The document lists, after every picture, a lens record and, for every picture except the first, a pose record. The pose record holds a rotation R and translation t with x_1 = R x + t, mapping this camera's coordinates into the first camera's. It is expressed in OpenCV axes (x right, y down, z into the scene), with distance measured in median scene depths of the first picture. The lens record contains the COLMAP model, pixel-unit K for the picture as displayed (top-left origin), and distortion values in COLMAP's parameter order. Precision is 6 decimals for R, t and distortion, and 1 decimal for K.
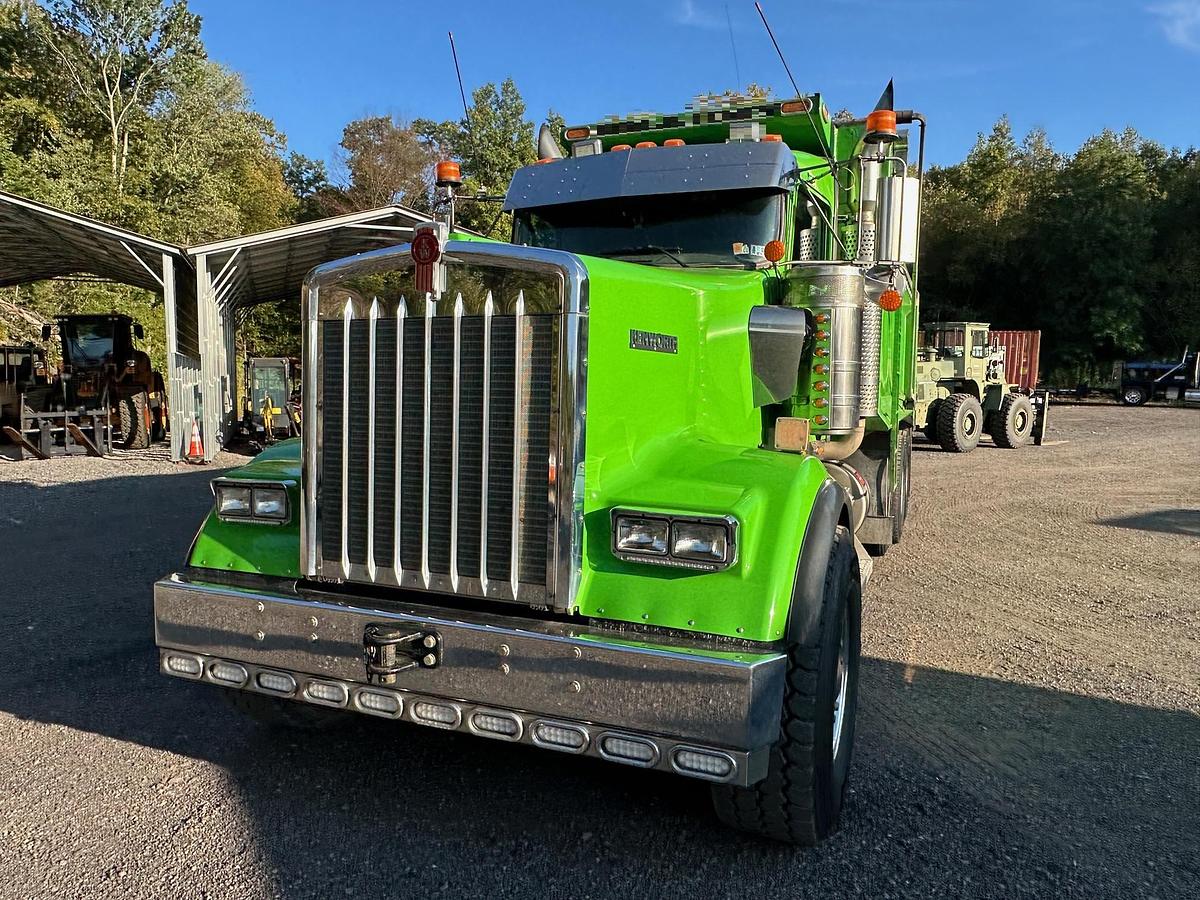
lens RADIAL K [[826.1, 0, 602.7], [0, 826.1, 452.1], [0, 0, 1]] dist [-0.008144, 0.006311]
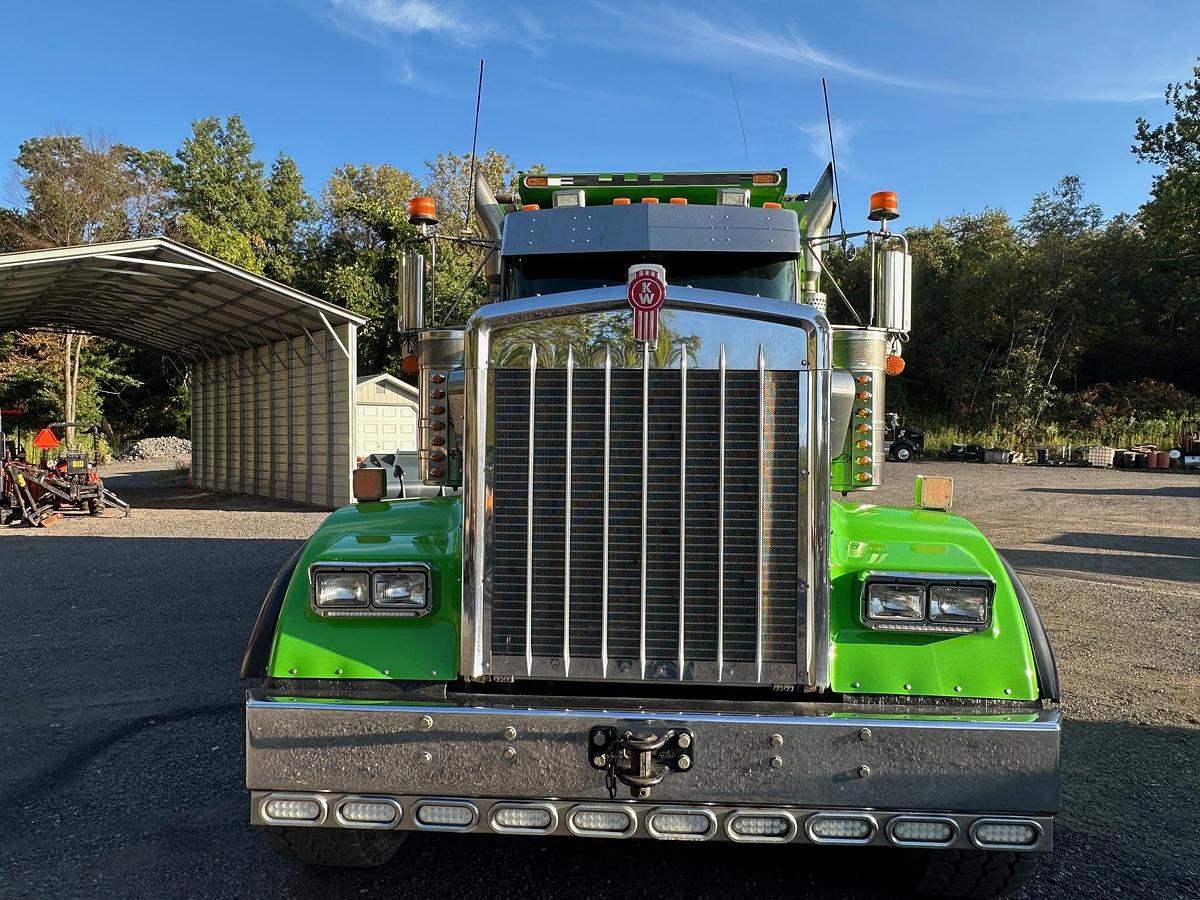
lens RADIAL K [[801.6, 0, 607.2], [0, 801.6, 466.0], [0, 0, 1]] dist [0.001899, 0.000914]
pose [[0.943064, -0.011278, 0.332419, -0.330875], [0.026070, 0.998857, -0.040073, -0.016507], [-0.331587, 0.046457, 0.942280, 0.127559]]
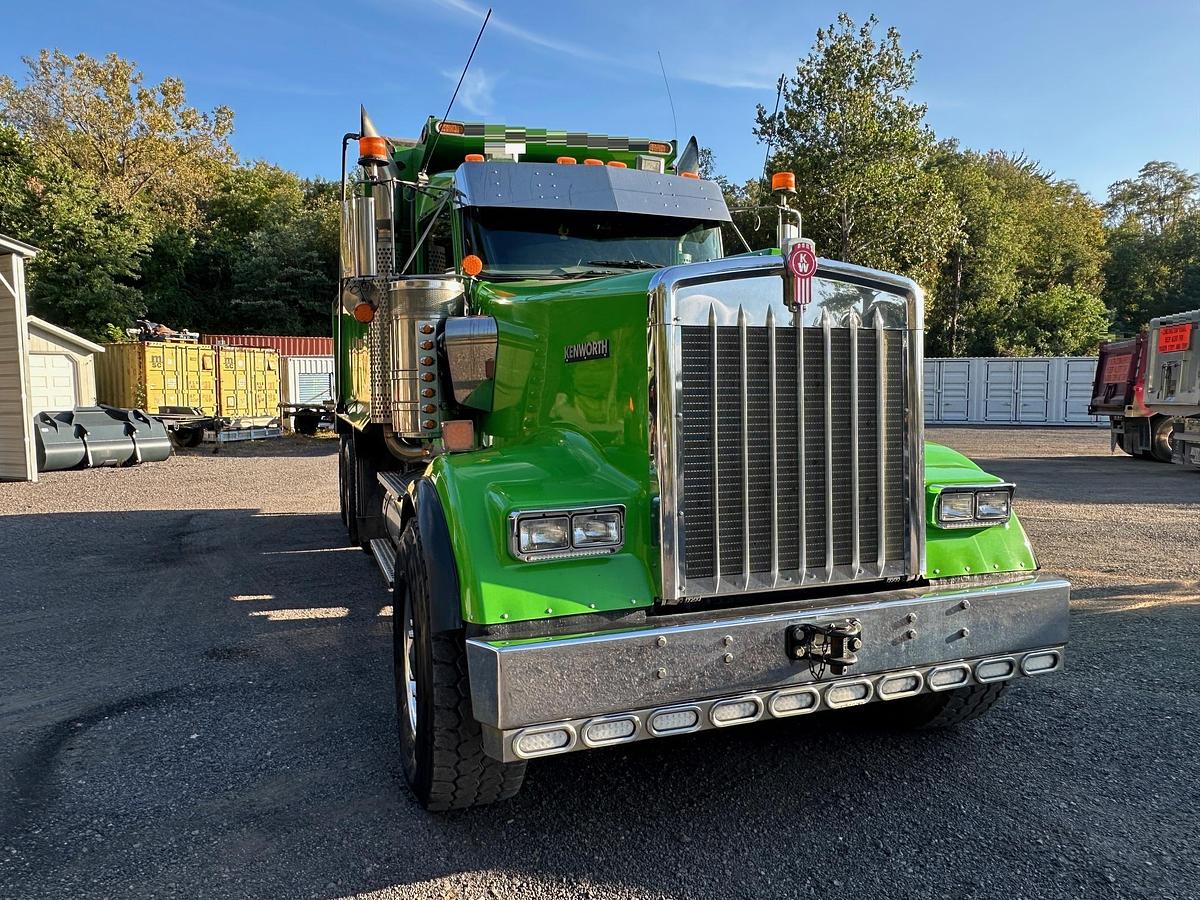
lens RADIAL K [[806.5, 0, 582.5], [0, 806.5, 449.6], [0, 0, 1]] dist [-0.002477, 0.004767]
pose [[0.746782, -0.066259, 0.661760, -0.685382], [0.068691, 0.997388, 0.022347, -0.030727], [-0.661512, 0.028769, 0.749383, 0.255651]]
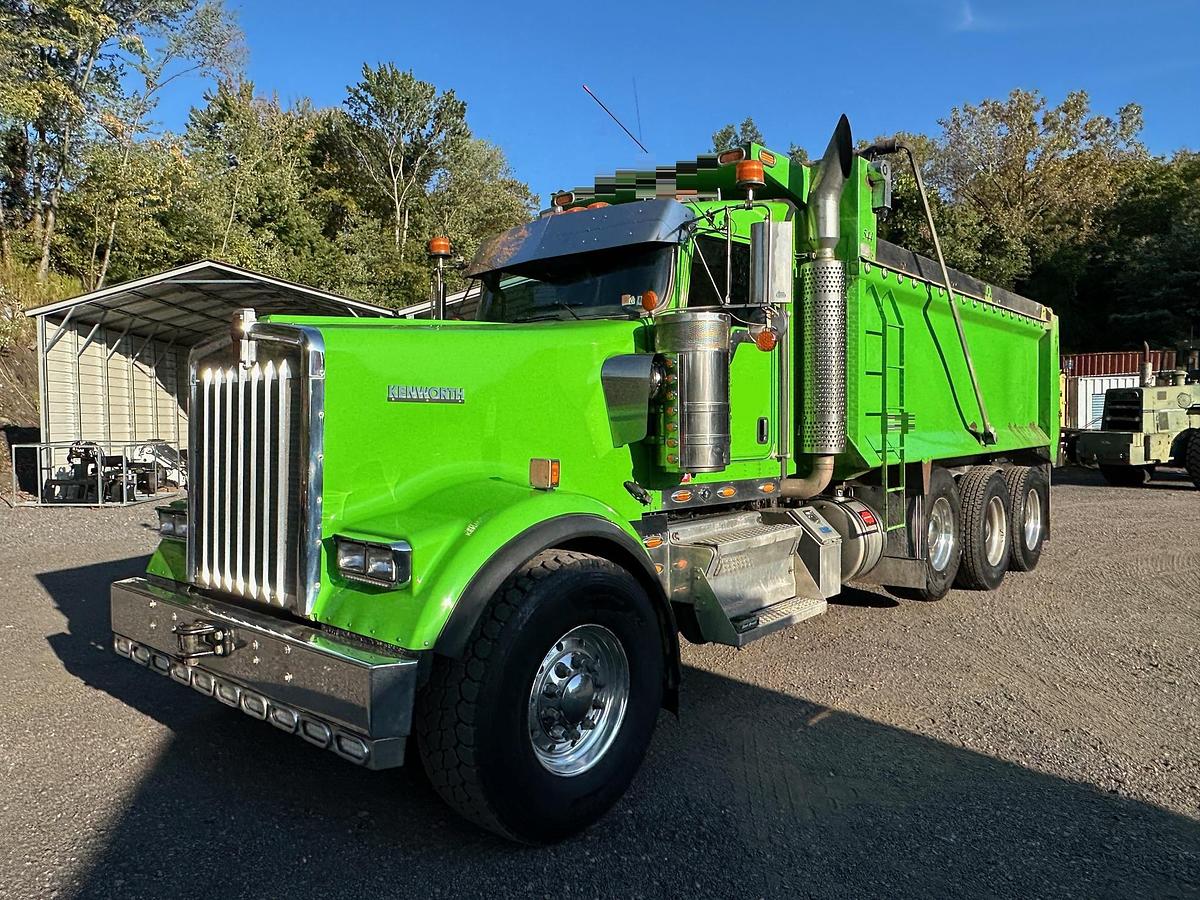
lens RADIAL K [[826.8, 0, 600.0], [0, 826.8, 450.0], [0, 0, 1]] dist [-0.003088, -0.001058]
pose [[0.949531, -0.007541, -0.313583, 0.441389], [-0.006547, 0.999017, -0.043847, -0.003300], [0.313606, 0.043687, 0.948548, -0.025613]]
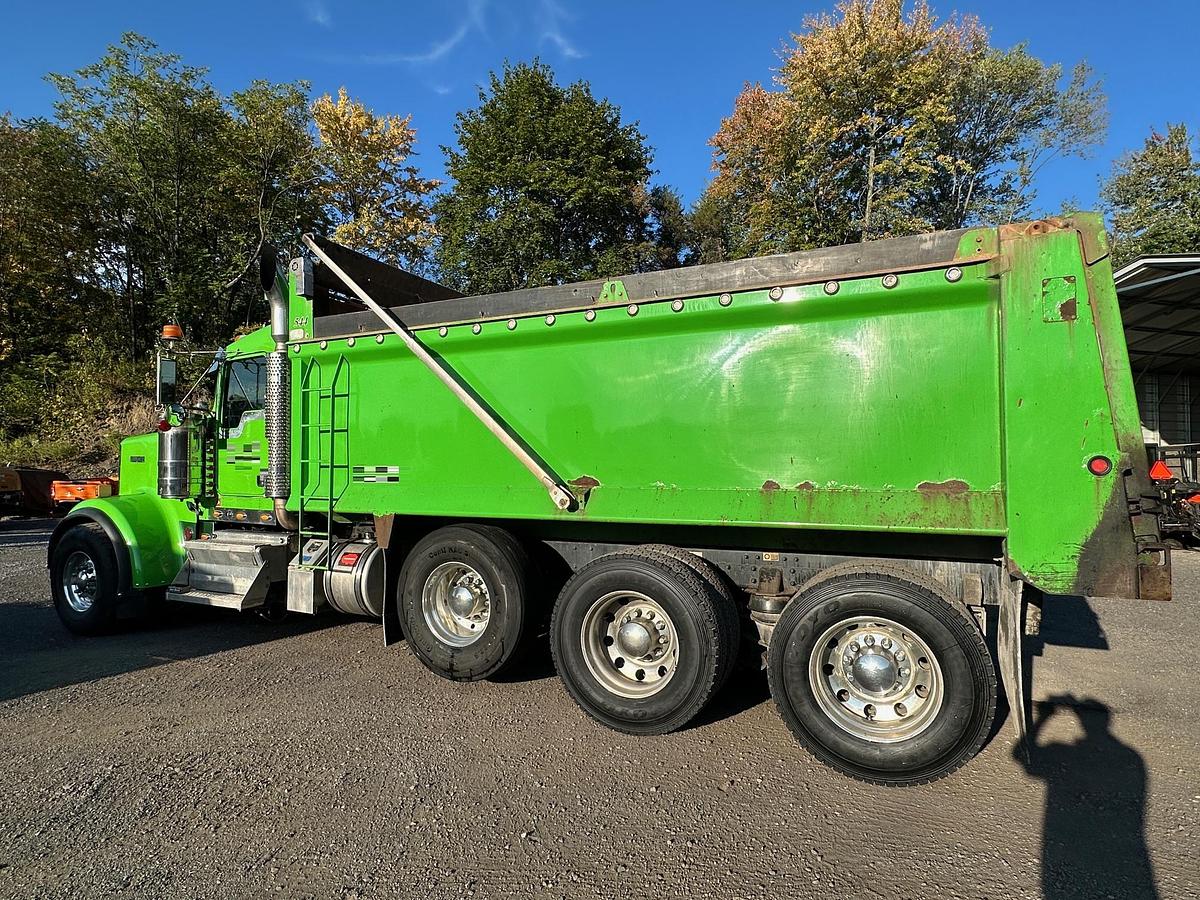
lens RADIAL K [[656.6, 0, 602.3], [0, 656.6, 452.6], [0, 0, 1]] dist [0.002346, -0.001152]
pose [[-0.048509, -0.032325, -0.998300, 1.602623], [-0.078616, 0.996499, -0.028446, -0.149519], [0.995724, 0.077102, -0.050880, 1.881090]]
